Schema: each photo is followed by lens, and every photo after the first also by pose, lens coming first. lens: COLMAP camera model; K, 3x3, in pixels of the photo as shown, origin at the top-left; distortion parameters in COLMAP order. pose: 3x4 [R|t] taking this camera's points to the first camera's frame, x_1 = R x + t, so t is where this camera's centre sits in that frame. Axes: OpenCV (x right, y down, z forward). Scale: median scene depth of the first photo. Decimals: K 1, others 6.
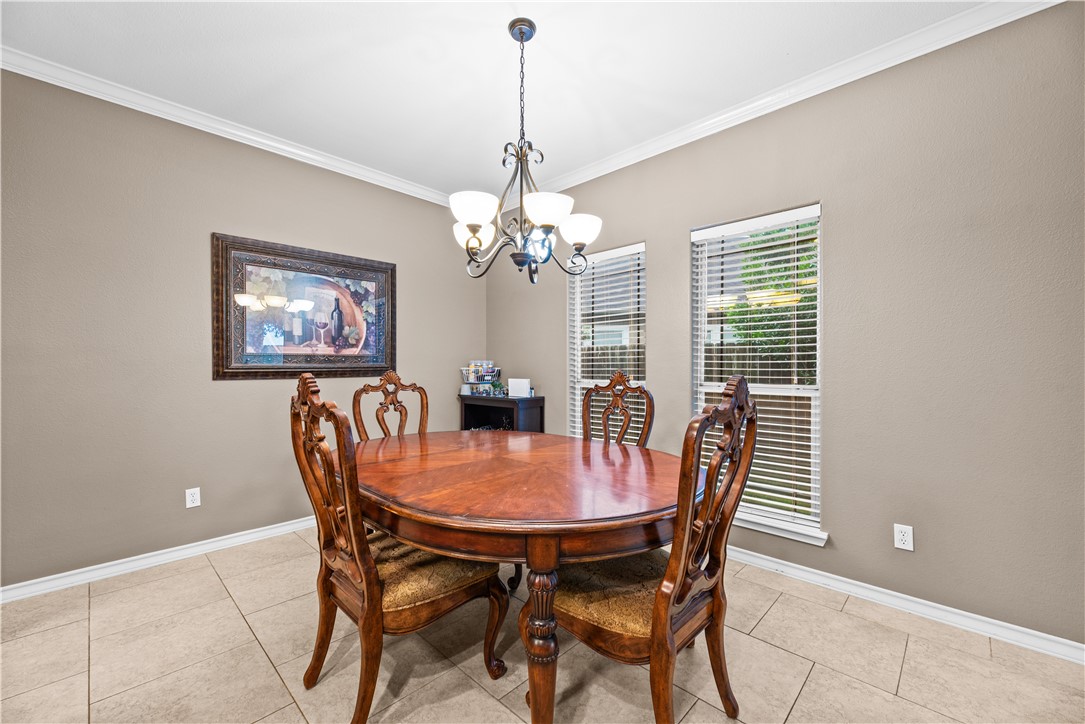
lens RADIAL K [[438.1, 0, 539.9], [0, 438.1, 365.7], [0, 0, 1]] dist [0.000954, -0.000049]
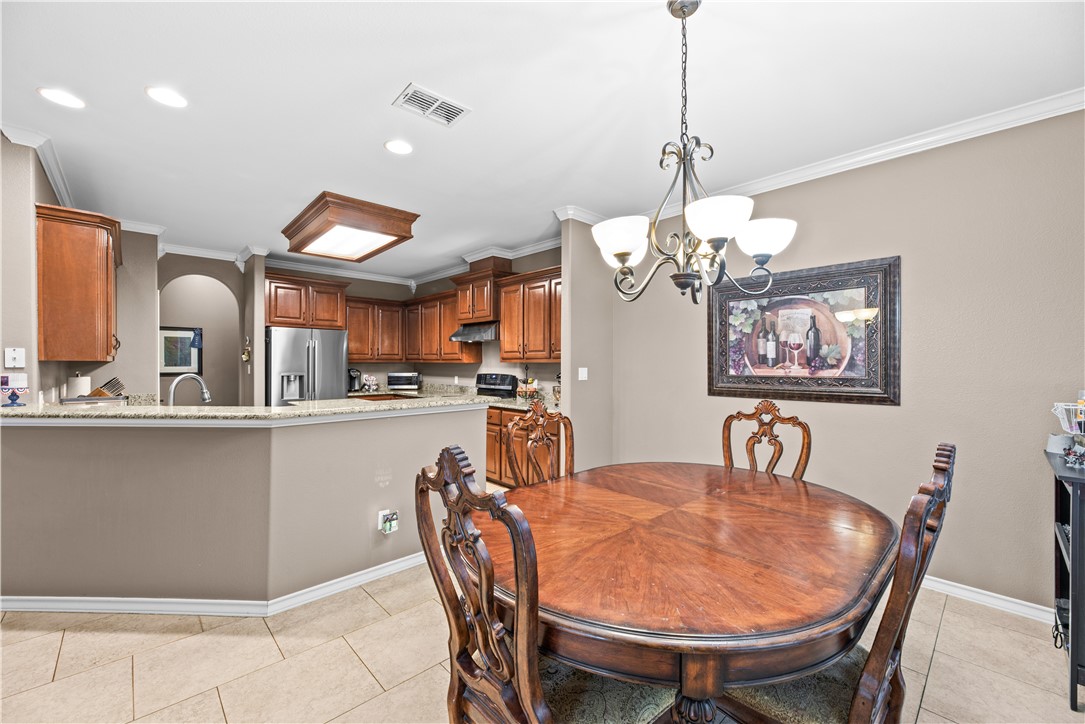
lens RADIAL K [[438.1, 0, 539.9], [0, 438.1, 365.7], [0, 0, 1]] dist [0.000954, -0.000049]
pose [[-0.038980, 0.005144, -0.999227, 0.513917], [-0.005542, 0.999970, 0.005364, -0.053245], [0.999225, 0.005747, -0.038951, 0.487090]]
